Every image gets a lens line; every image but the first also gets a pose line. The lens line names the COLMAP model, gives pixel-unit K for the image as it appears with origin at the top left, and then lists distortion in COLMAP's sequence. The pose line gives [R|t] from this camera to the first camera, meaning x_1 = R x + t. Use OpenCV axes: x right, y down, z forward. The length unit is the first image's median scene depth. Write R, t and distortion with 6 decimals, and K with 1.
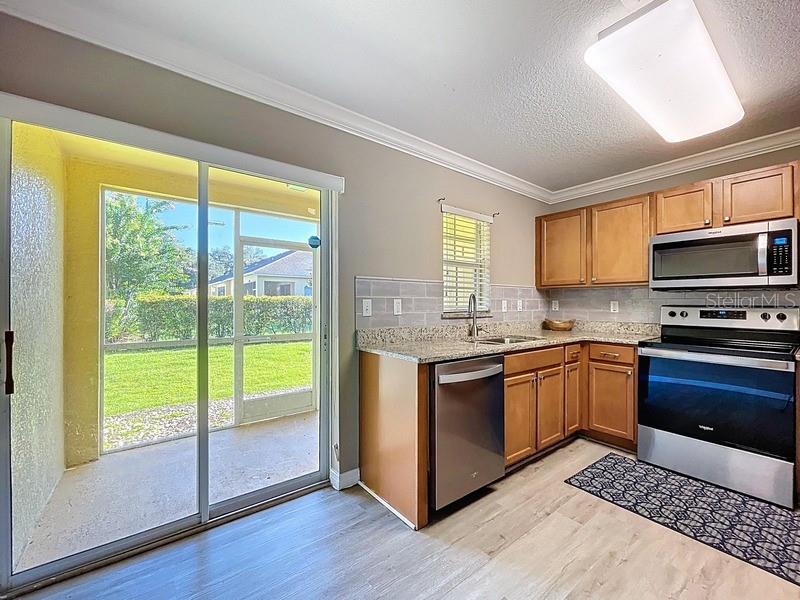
lens RADIAL K [[328.3, 0, 393.3], [0, 328.3, 300.4], [0, 0, 1]] dist [0.002450, -0.000810]
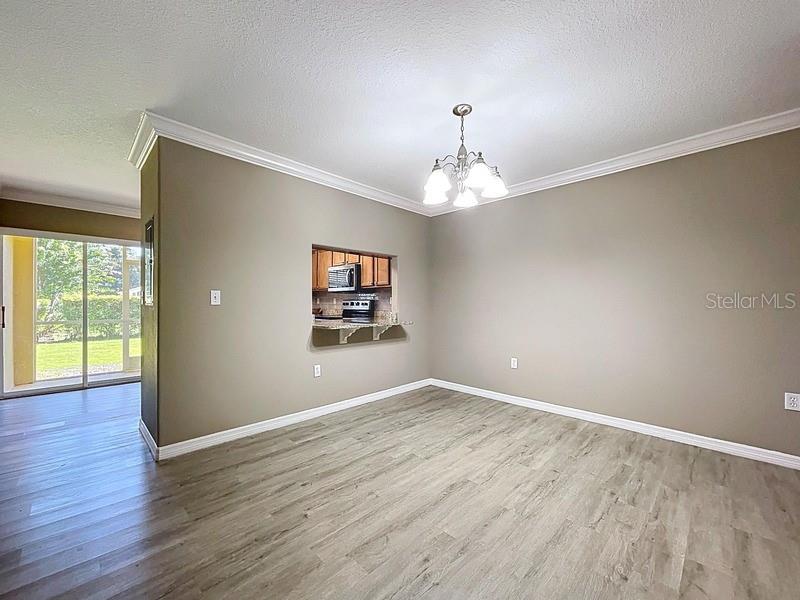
lens RADIAL K [[328.3, 0, 398.1], [0, 328.3, 303.4], [0, 0, 1]] dist [0.002450, -0.000810]
pose [[0.991974, -0.001727, 0.126427, 0.470657], [0.000928, 0.999979, 0.006383, 0.012342], [-0.126435, -0.006214, 0.991955, -0.567041]]
